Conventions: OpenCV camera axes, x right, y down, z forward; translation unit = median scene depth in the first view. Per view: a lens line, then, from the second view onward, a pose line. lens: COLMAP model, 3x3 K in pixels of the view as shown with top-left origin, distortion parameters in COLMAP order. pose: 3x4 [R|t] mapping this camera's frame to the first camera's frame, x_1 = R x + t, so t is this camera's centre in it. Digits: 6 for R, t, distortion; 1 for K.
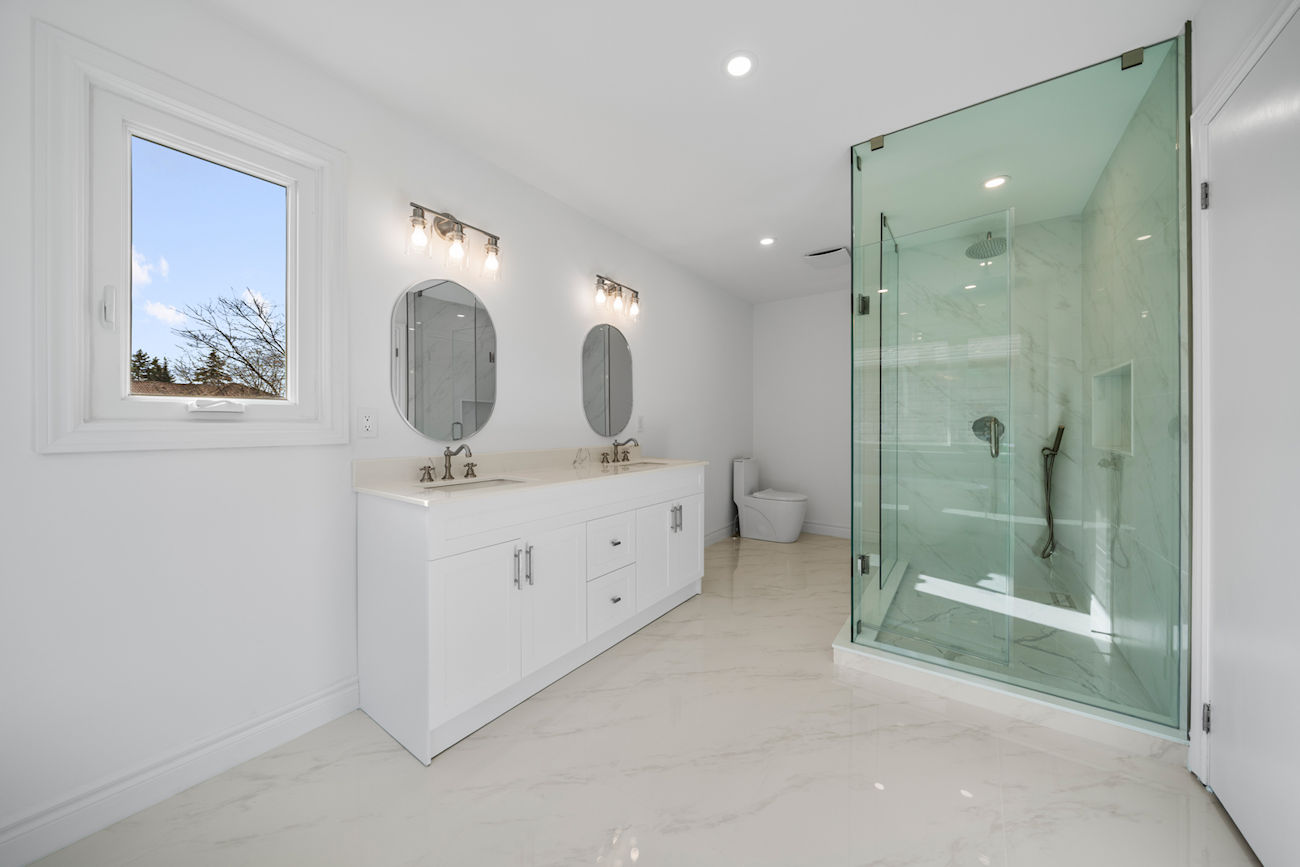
lens RADIAL K [[441.5, 0, 646.1], [0, 441.5, 434.5], [0, 0, 1]] dist [-0.005875, -0.000021]
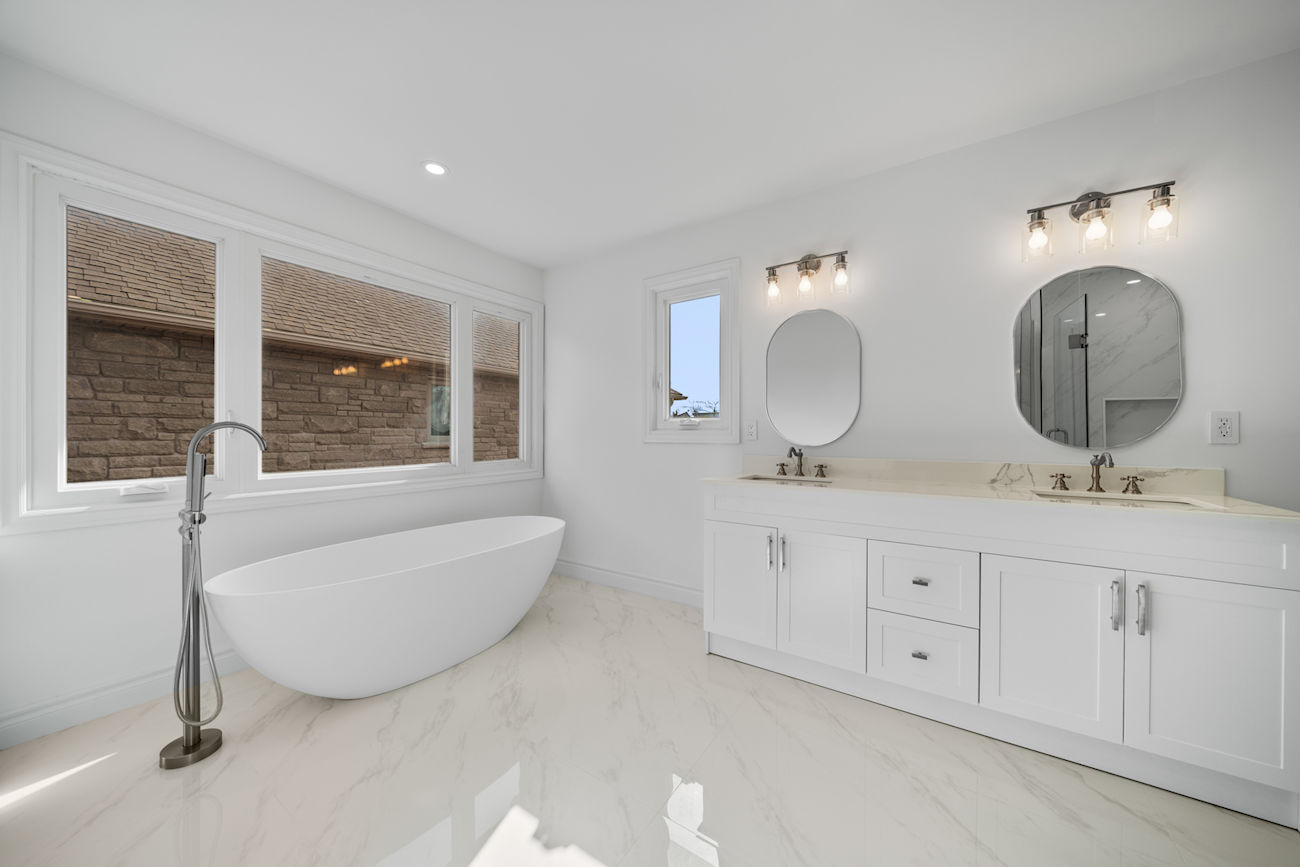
lens RADIAL K [[441.5, 0, 646.1], [0, 441.5, 434.5], [0, 0, 1]] dist [-0.005875, -0.000021]
pose [[0.036271, -0.003506, -0.999336, 0.531679], [-0.025651, 0.999661, -0.004438, 0.003196], [0.999013, 0.025795, 0.036169, 0.384889]]
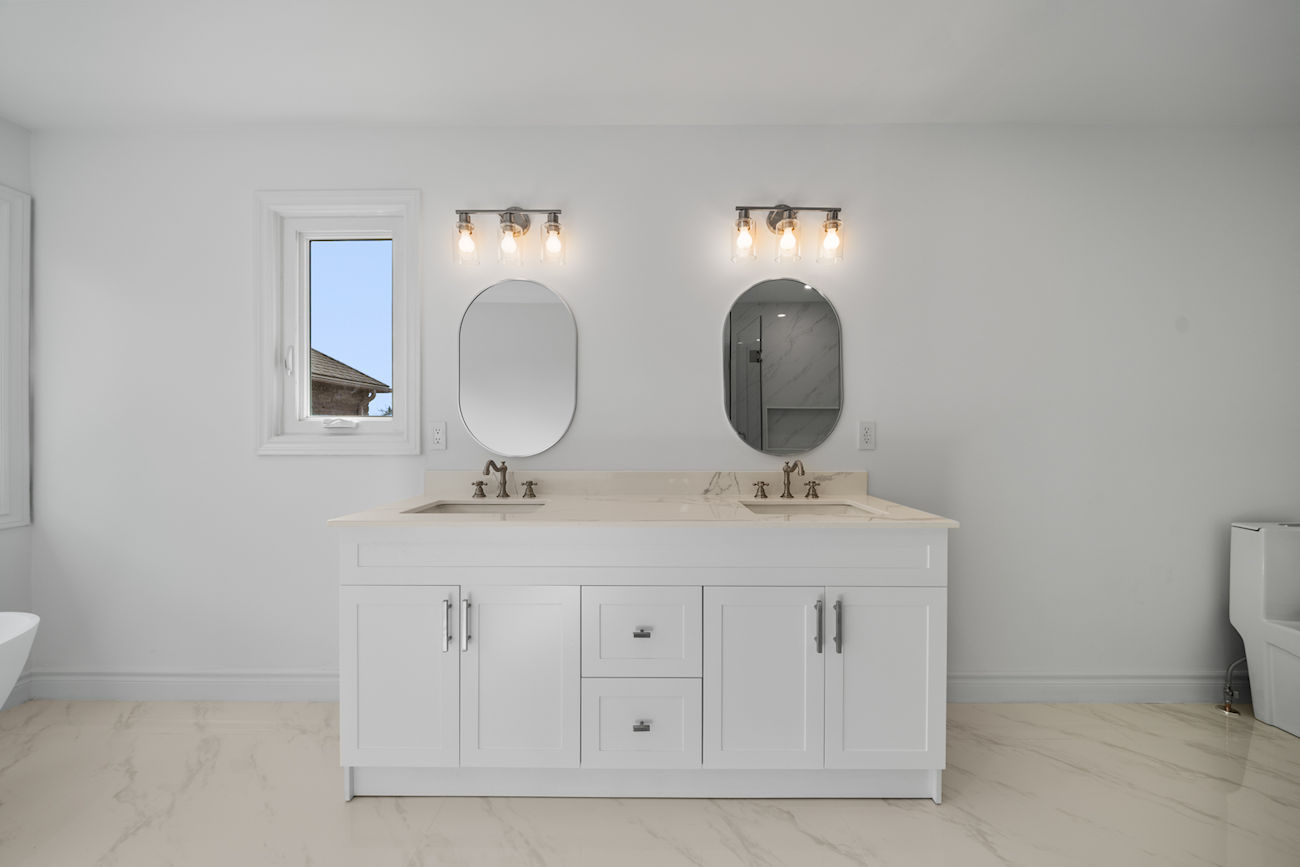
lens RADIAL K [[469.3, 0, 651.9], [0, 469.3, 432.9], [0, 0, 1]] dist [-0.006828, -0.000093]
pose [[0.587067, -0.007102, -0.809507, 0.366134], [-0.016821, 0.999639, -0.020969, -0.011149], [0.809364, 0.025927, 0.586735, 0.489156]]
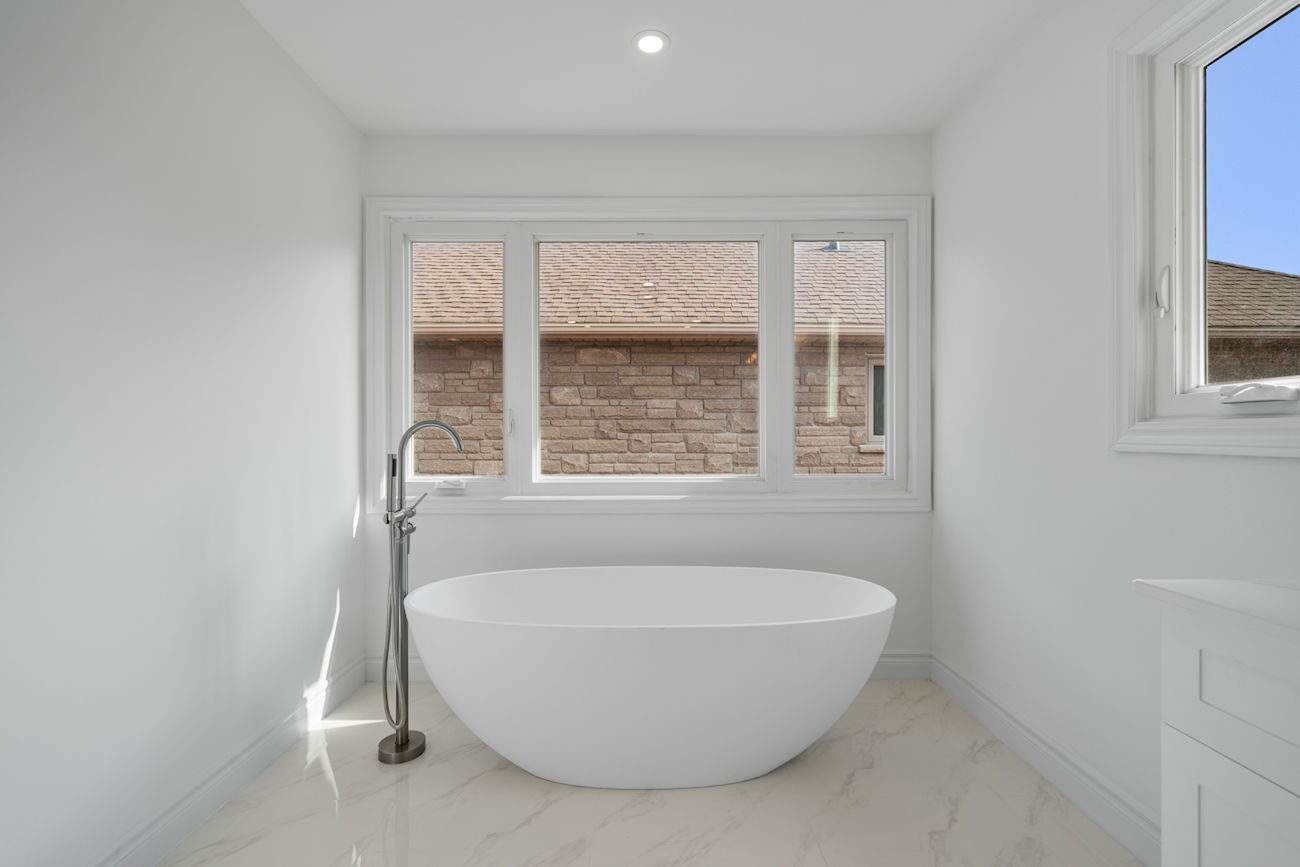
lens RADIAL K [[570.1, 0, 650.0], [0, 570.1, 433.5], [0, 0, 1]] dist [0.002875, -0.000226]
pose [[-0.804389, -0.003221, -0.594094, 0.132337], [-0.015691, 0.999752, 0.015825, -0.001226], [0.593896, 0.022052, -0.804240, 0.602049]]
